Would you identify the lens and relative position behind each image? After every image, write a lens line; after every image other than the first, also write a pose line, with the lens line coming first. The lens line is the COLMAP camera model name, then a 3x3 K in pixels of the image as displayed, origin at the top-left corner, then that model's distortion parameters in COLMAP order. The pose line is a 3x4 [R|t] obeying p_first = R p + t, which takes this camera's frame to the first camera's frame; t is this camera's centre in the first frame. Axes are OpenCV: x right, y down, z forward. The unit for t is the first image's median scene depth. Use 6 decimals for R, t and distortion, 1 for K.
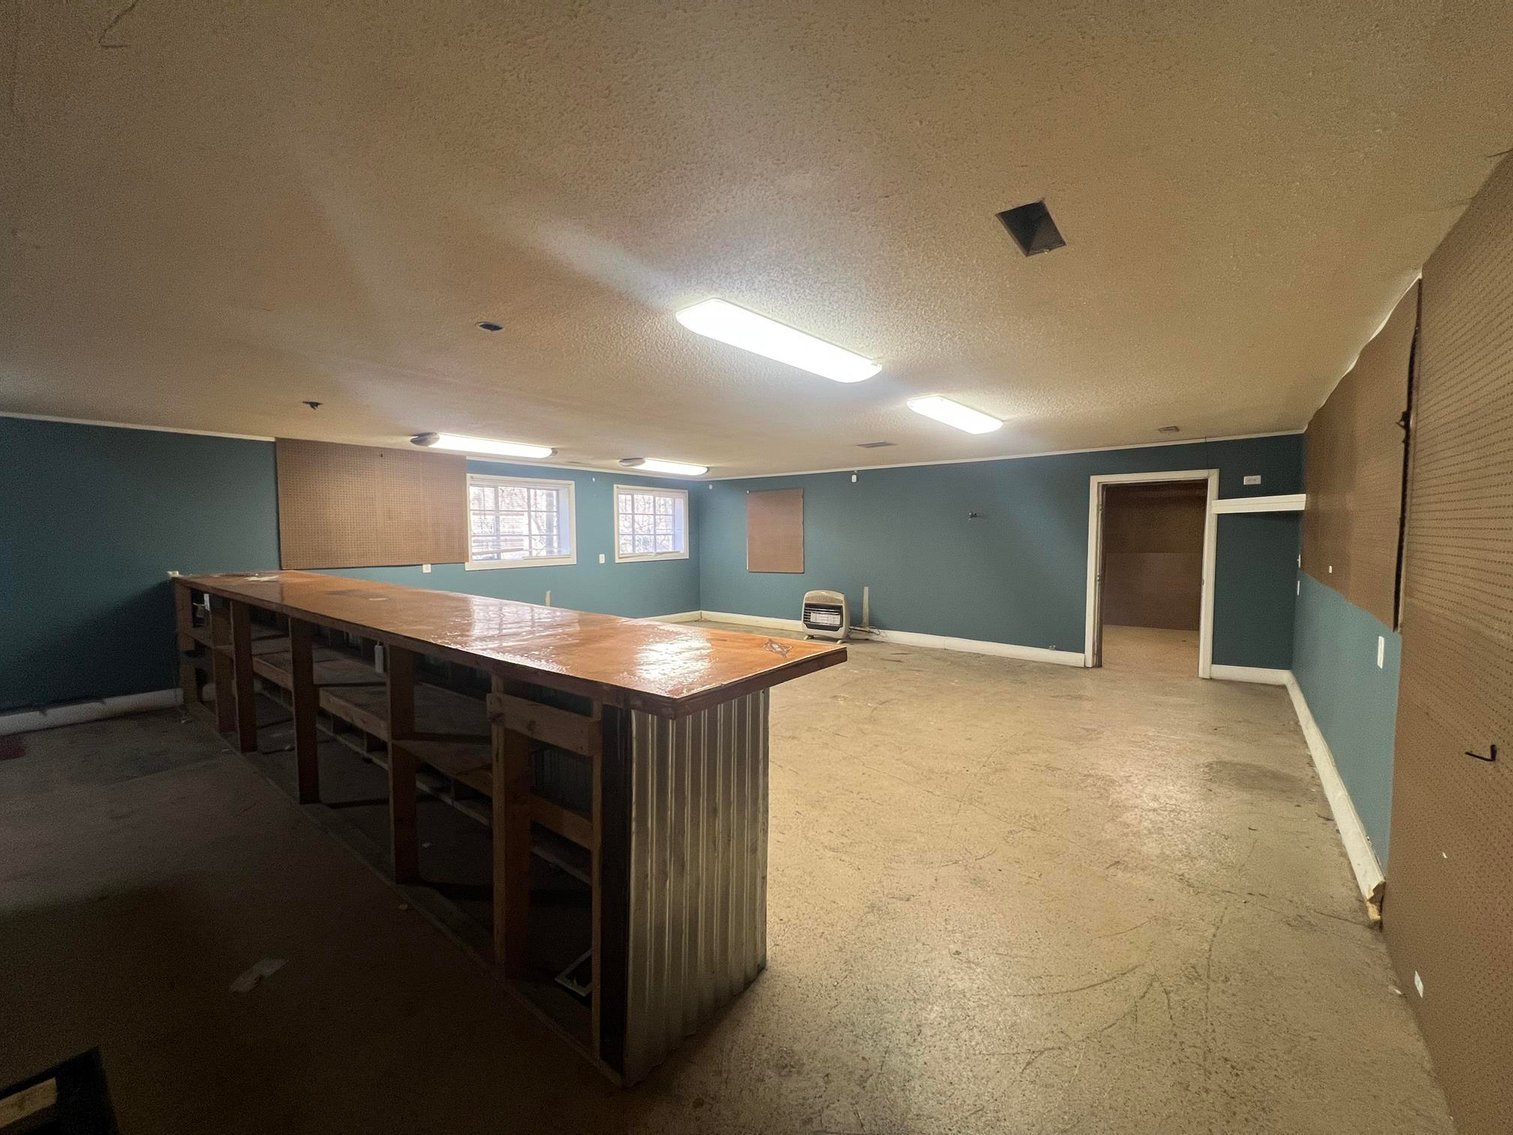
lens RADIAL K [[601.5, 0, 755.8], [0, 601.5, 564.2], [0, 0, 1]] dist [-0.003833, -0.000004]
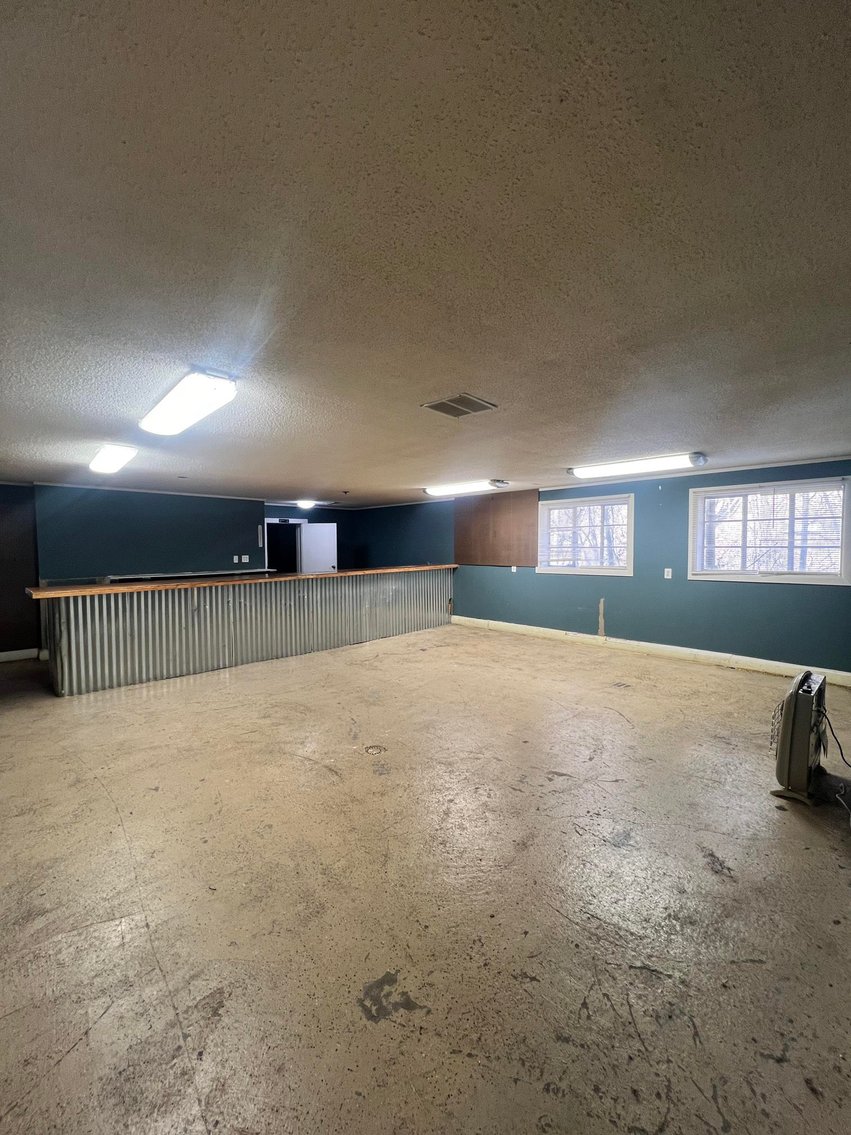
lens RADIAL K [[451.2, 0, 426.0], [0, 451.2, 566.8], [0, 0, 1]] dist [-0.003833, -0.000004]
pose [[-0.122818, 0.052601, -0.991034, 0.554387], [-0.041974, 0.997426, 0.058142, -0.051304], [0.991541, 0.048738, -0.120294, 0.857507]]
